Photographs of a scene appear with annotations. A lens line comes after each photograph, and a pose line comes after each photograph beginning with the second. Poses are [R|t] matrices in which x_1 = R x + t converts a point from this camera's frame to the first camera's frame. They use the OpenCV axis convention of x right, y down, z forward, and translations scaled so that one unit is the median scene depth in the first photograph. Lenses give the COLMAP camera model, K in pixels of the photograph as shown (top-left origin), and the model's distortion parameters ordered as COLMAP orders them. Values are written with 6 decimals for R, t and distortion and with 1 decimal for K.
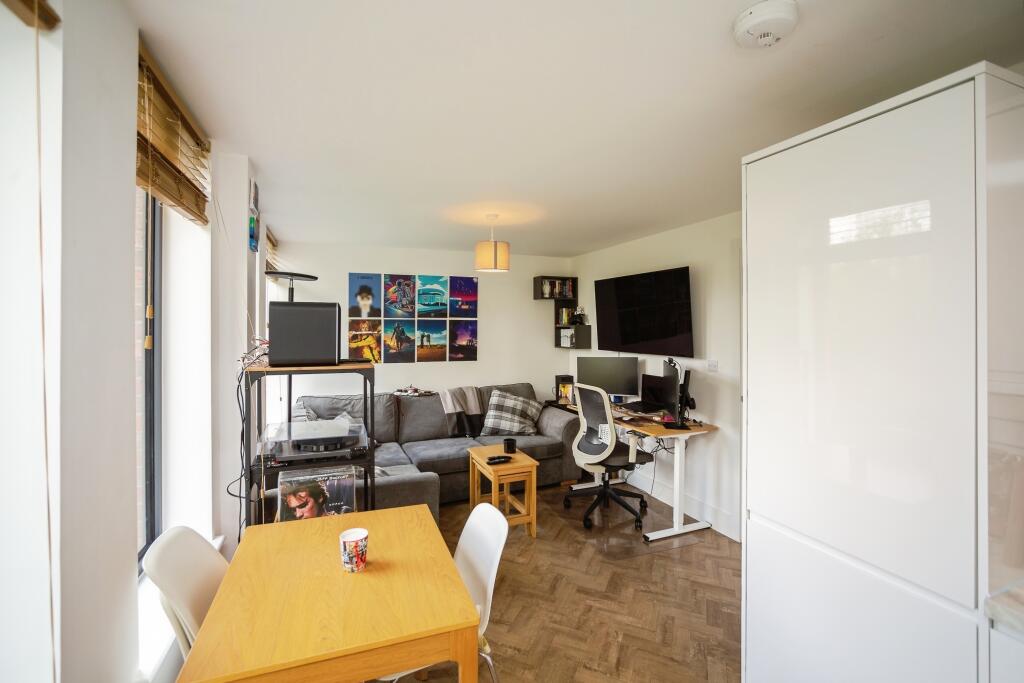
lens RADIAL K [[448.6, 0, 514.9], [0, 448.6, 344.8], [0, 0, 1]] dist [-0.014292, 0.003266]
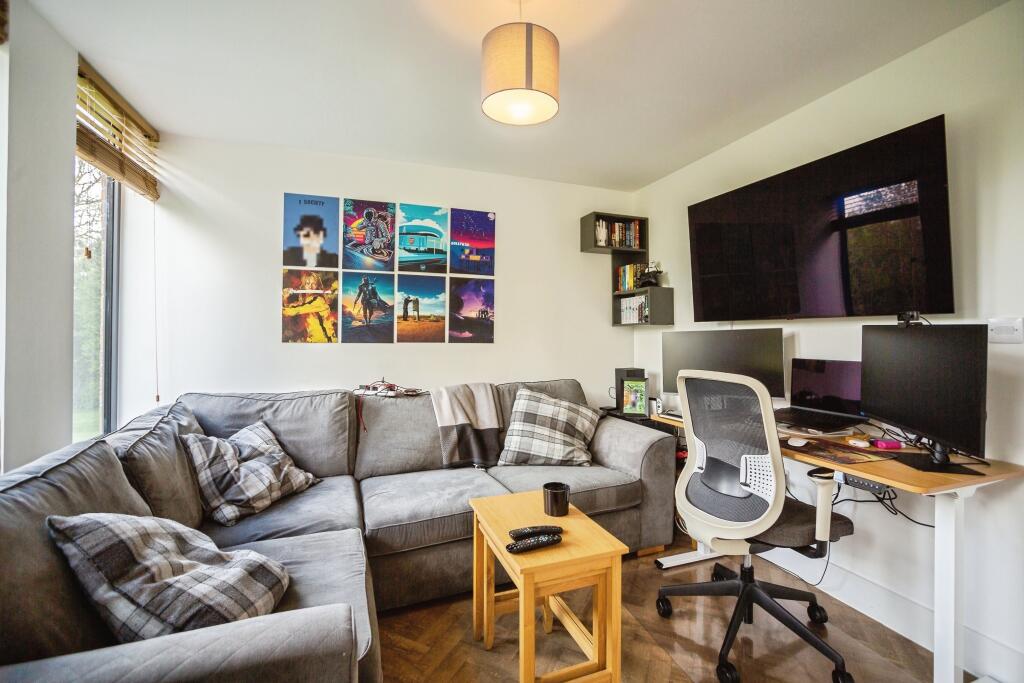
lens RADIAL K [[448.6, 0, 510.8], [0, 448.6, 331.7], [0, 0, 1]] dist [-0.014292, 0.003266]
pose [[0.998230, -0.000091, -0.059470, -0.024638], [-0.002950, 0.998692, -0.051049, 0.057611], [0.059397, 0.051134, 0.996924, 0.406000]]
